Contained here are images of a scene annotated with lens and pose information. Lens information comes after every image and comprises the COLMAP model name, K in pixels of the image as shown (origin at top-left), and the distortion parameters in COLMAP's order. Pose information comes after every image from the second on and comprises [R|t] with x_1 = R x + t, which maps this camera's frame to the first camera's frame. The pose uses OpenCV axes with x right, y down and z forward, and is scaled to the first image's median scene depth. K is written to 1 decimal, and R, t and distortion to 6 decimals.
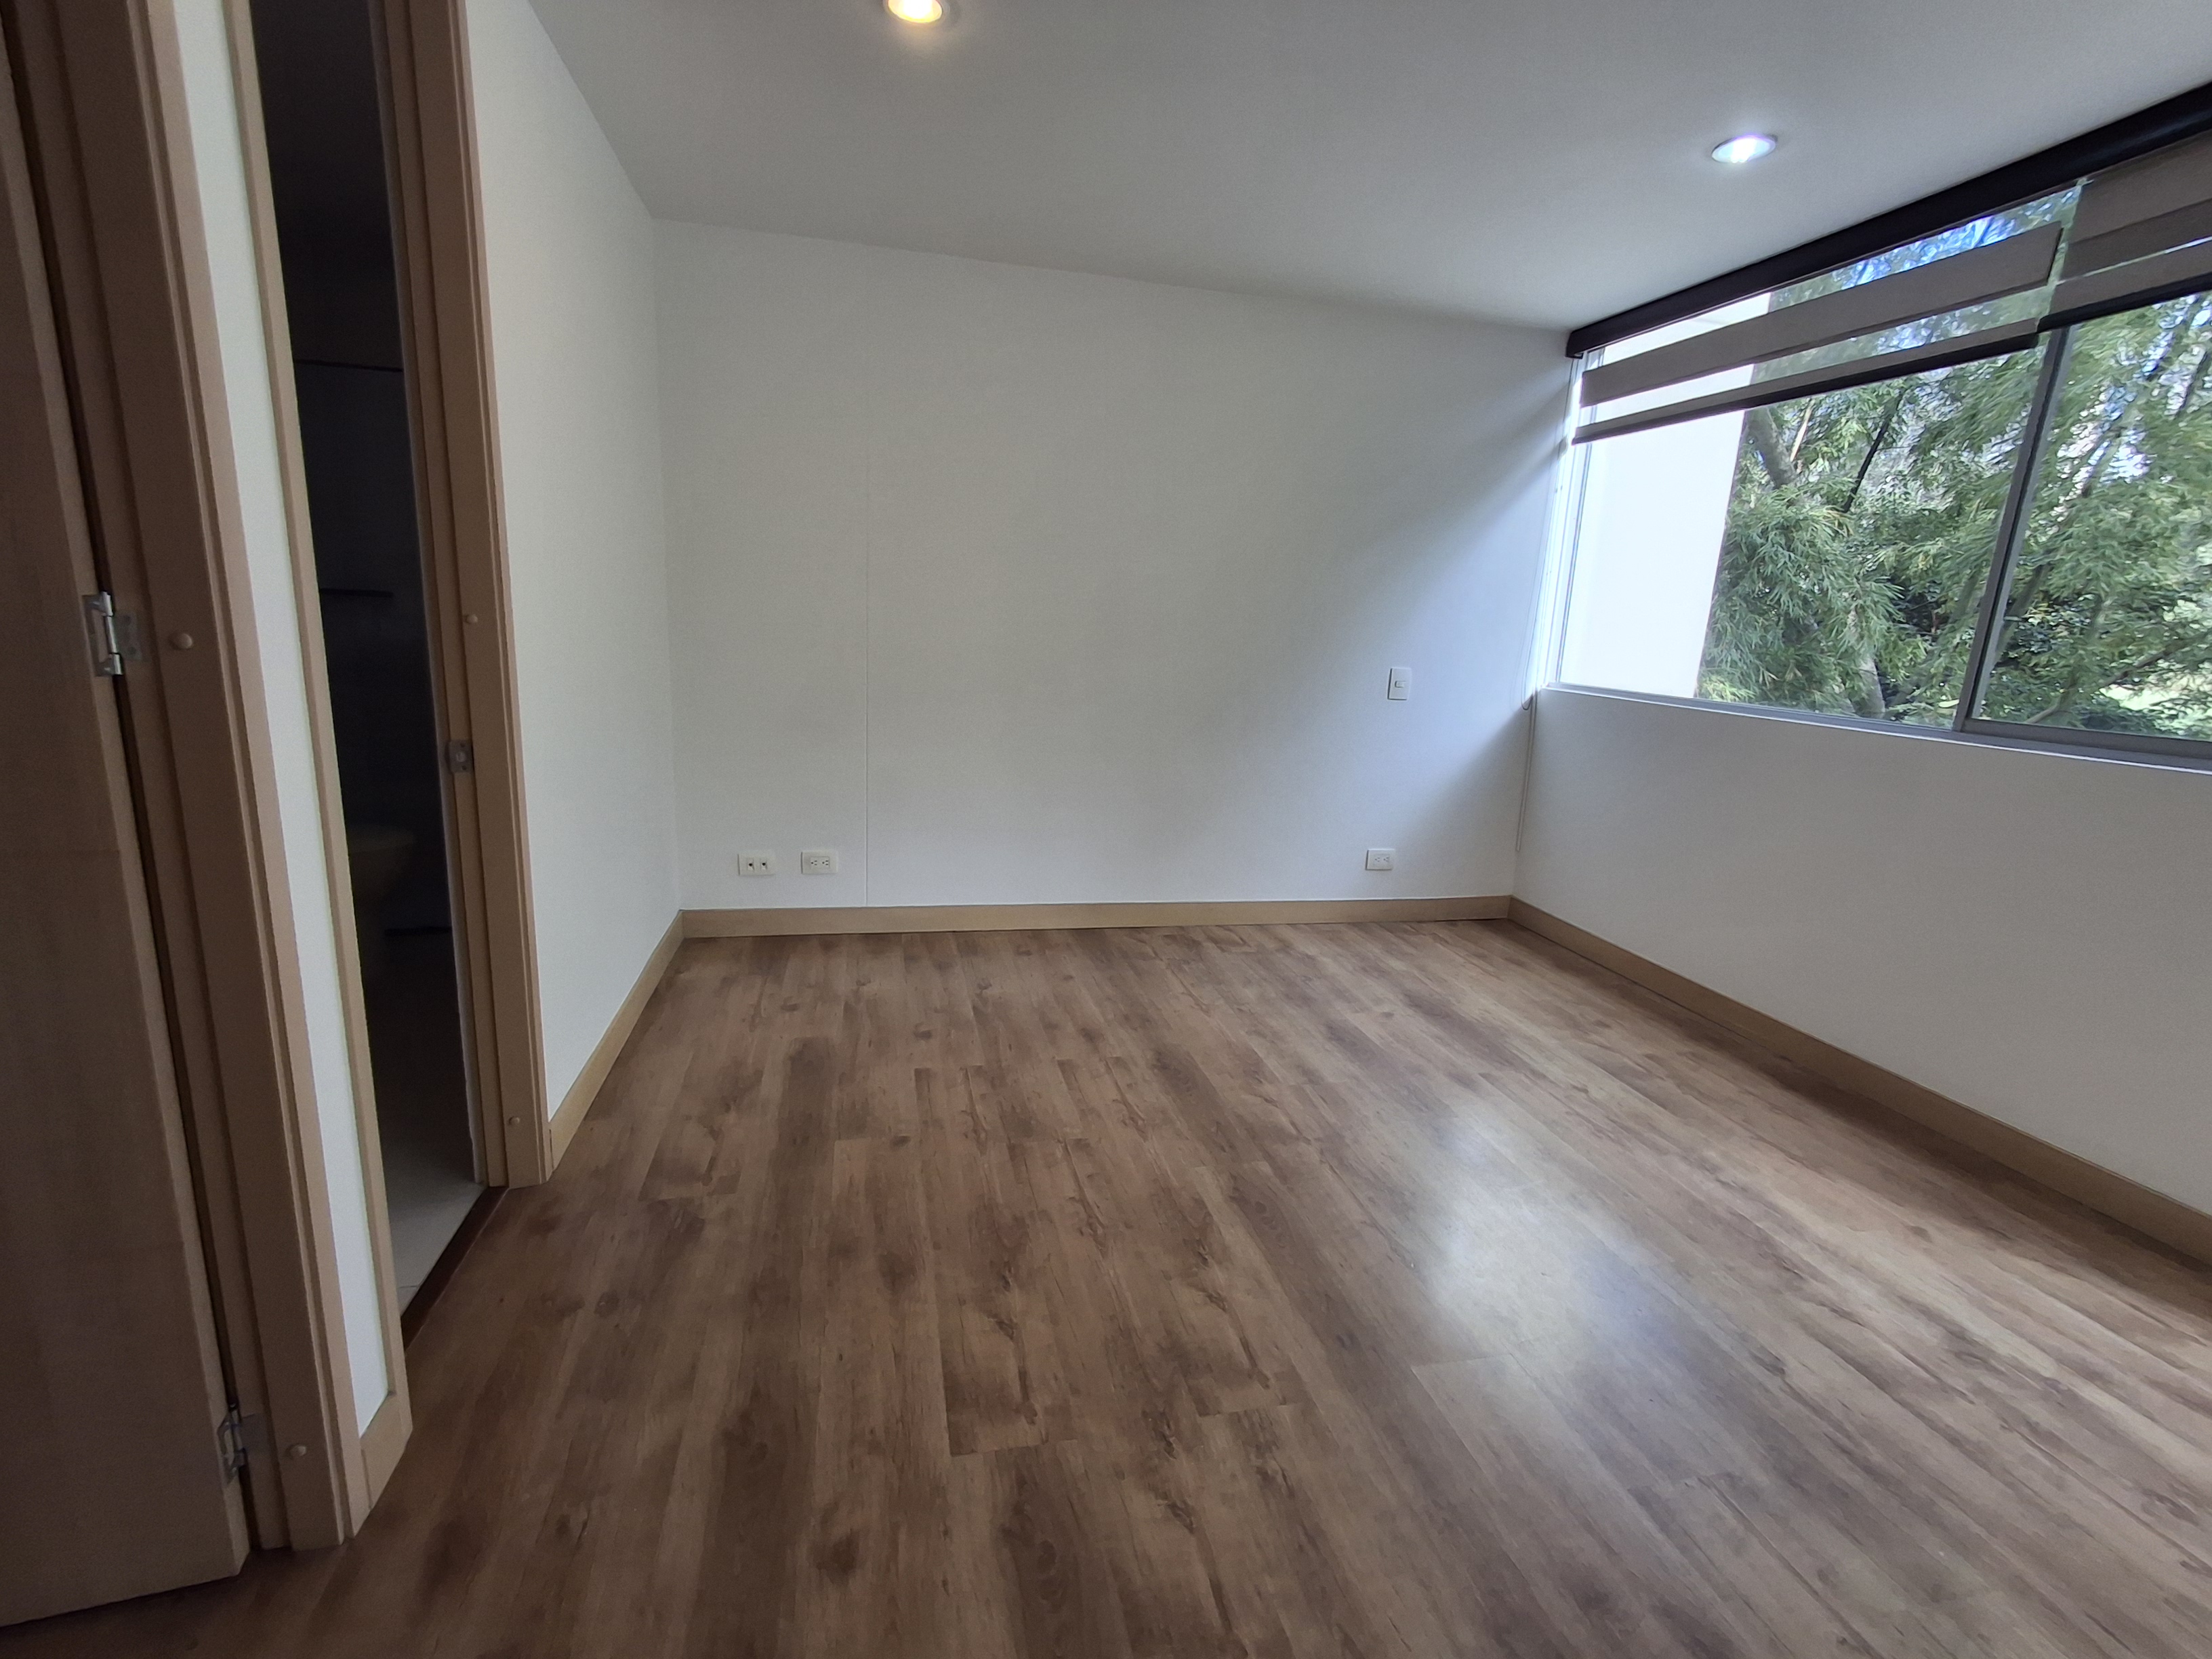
lens RADIAL K [[1013.8, 0, 1115.6], [0, 1013.8, 831.5], [0, 0, 1]] dist [0.010752, 0.000253]
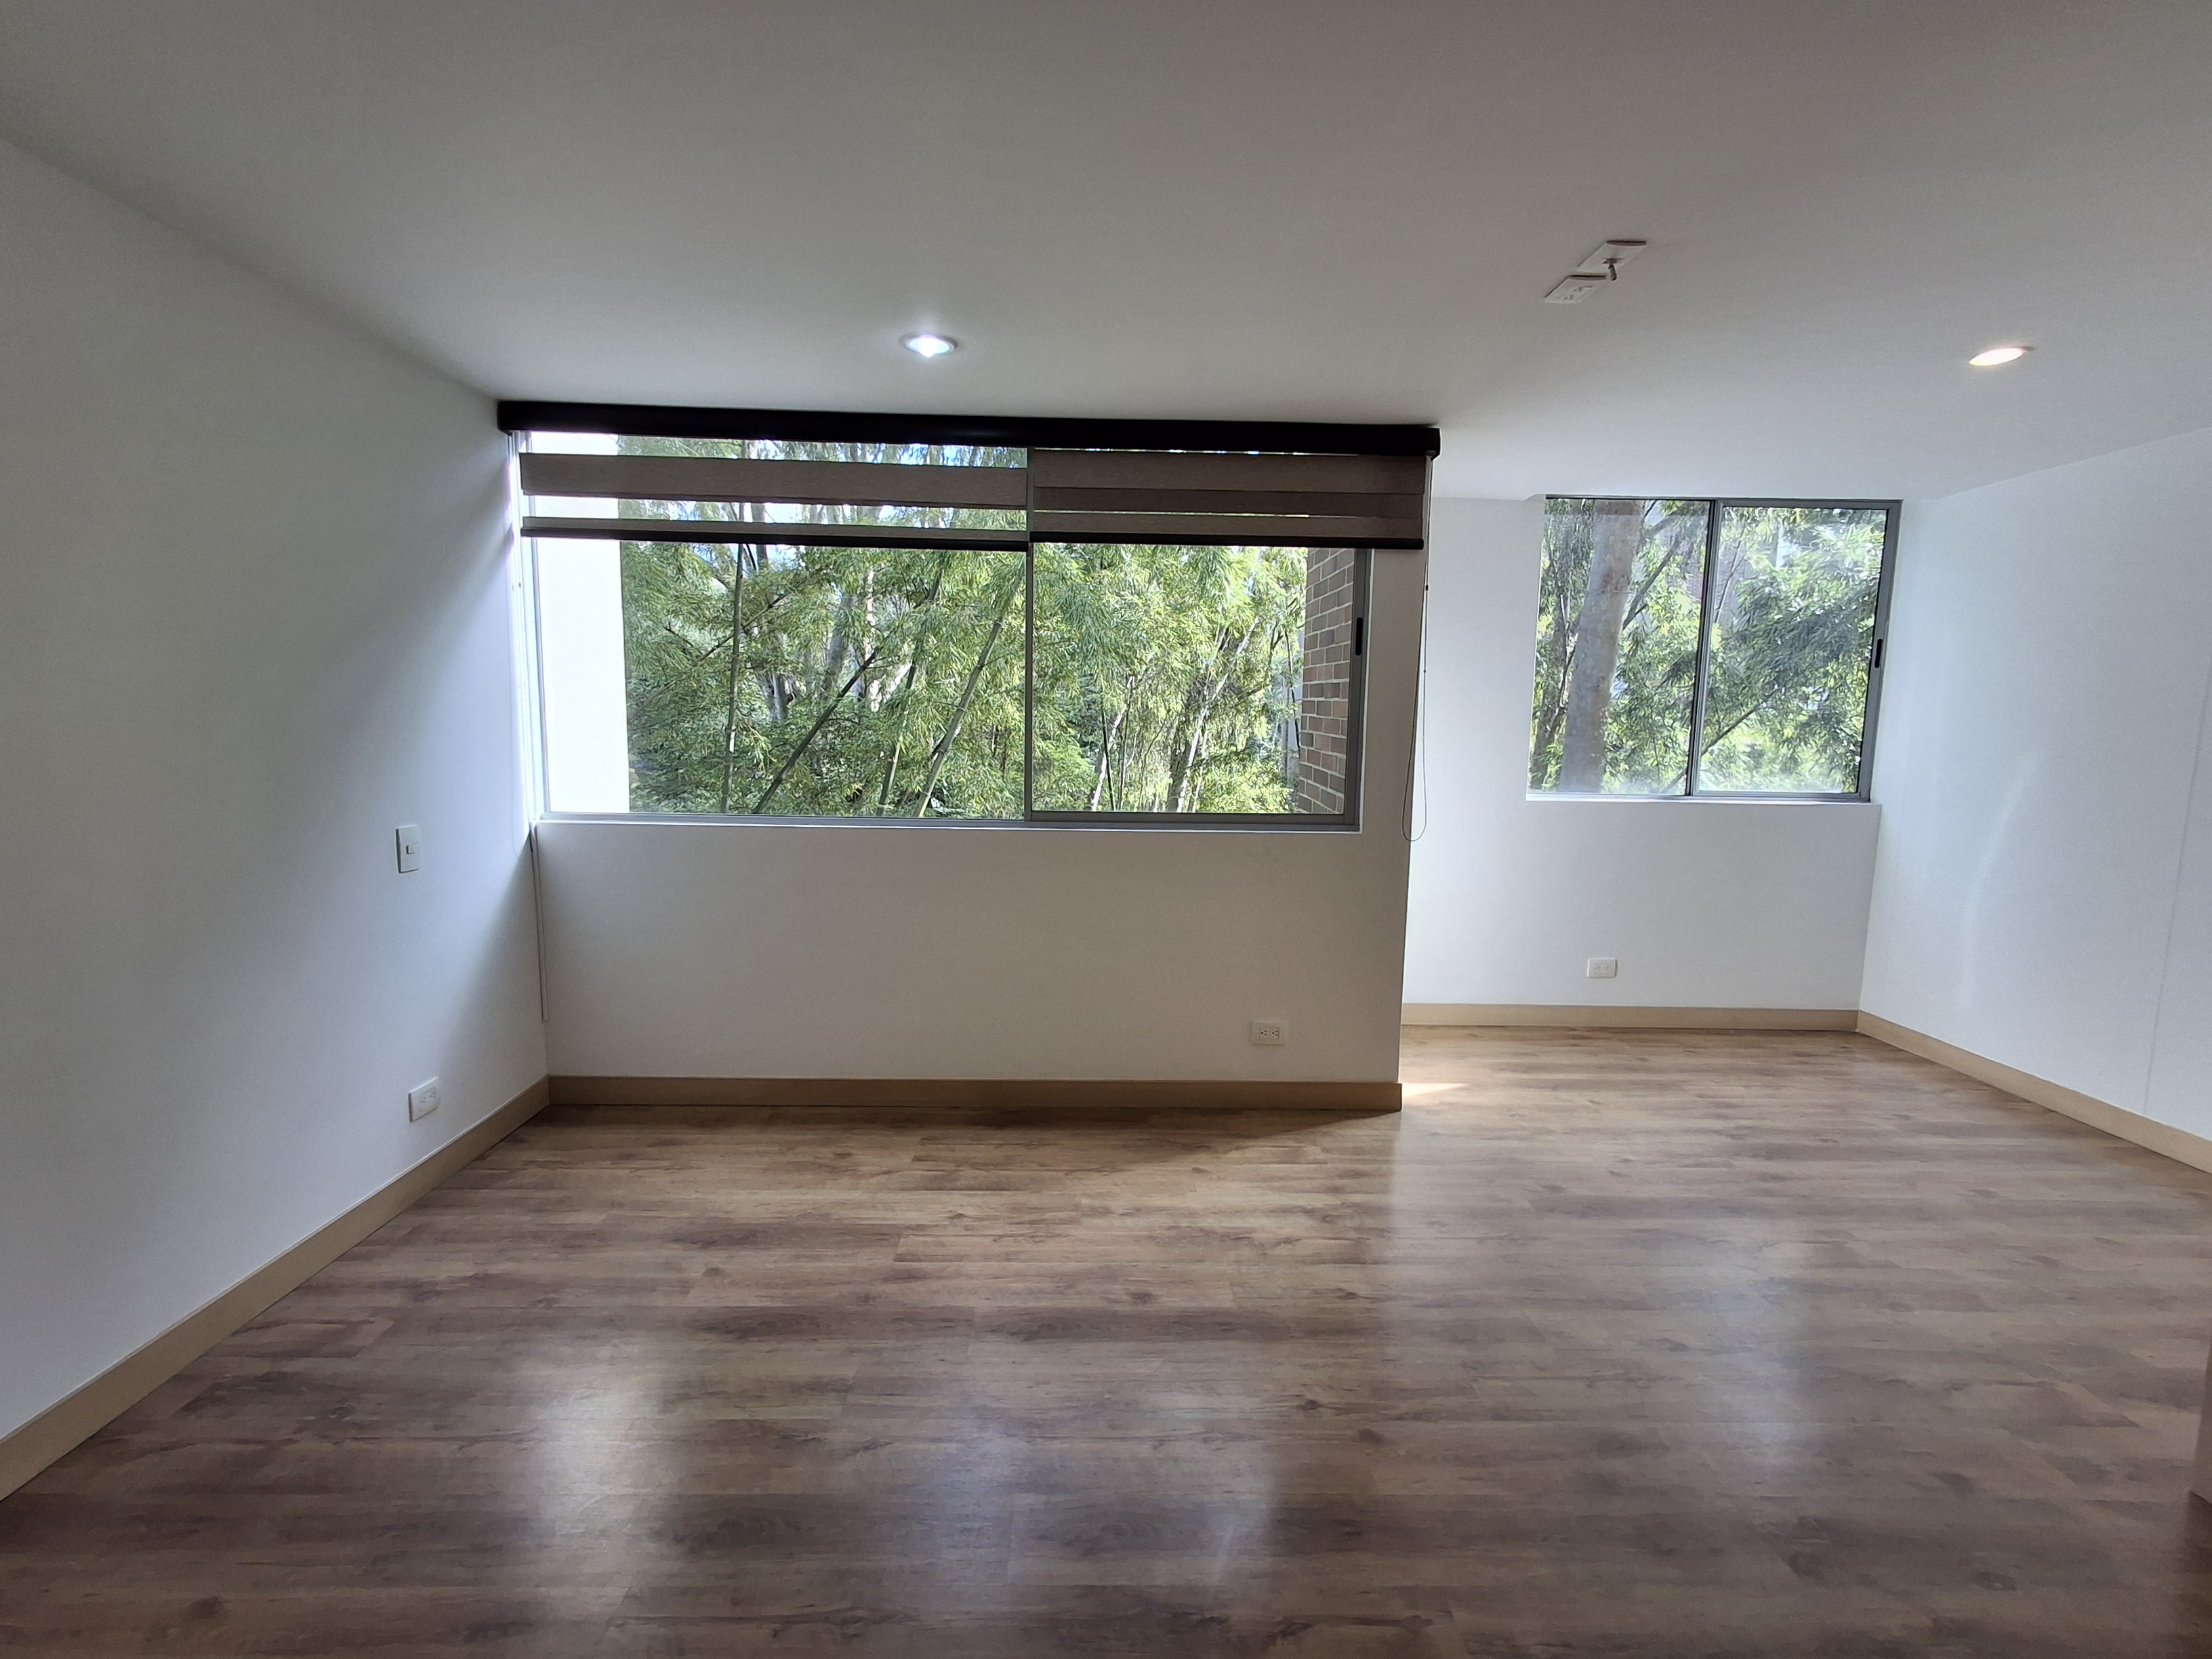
lens RADIAL K [[1011.2, 0, 1106.0], [0, 1011.2, 829.5], [0, 0, 1]] dist [0.019773, -0.009414]
pose [[0.212837, -0.151492, 0.965272, -0.372880], [0.201274, 0.973518, 0.108407, -0.175355], [-0.956133, 0.171211, 0.237692, 0.478382]]
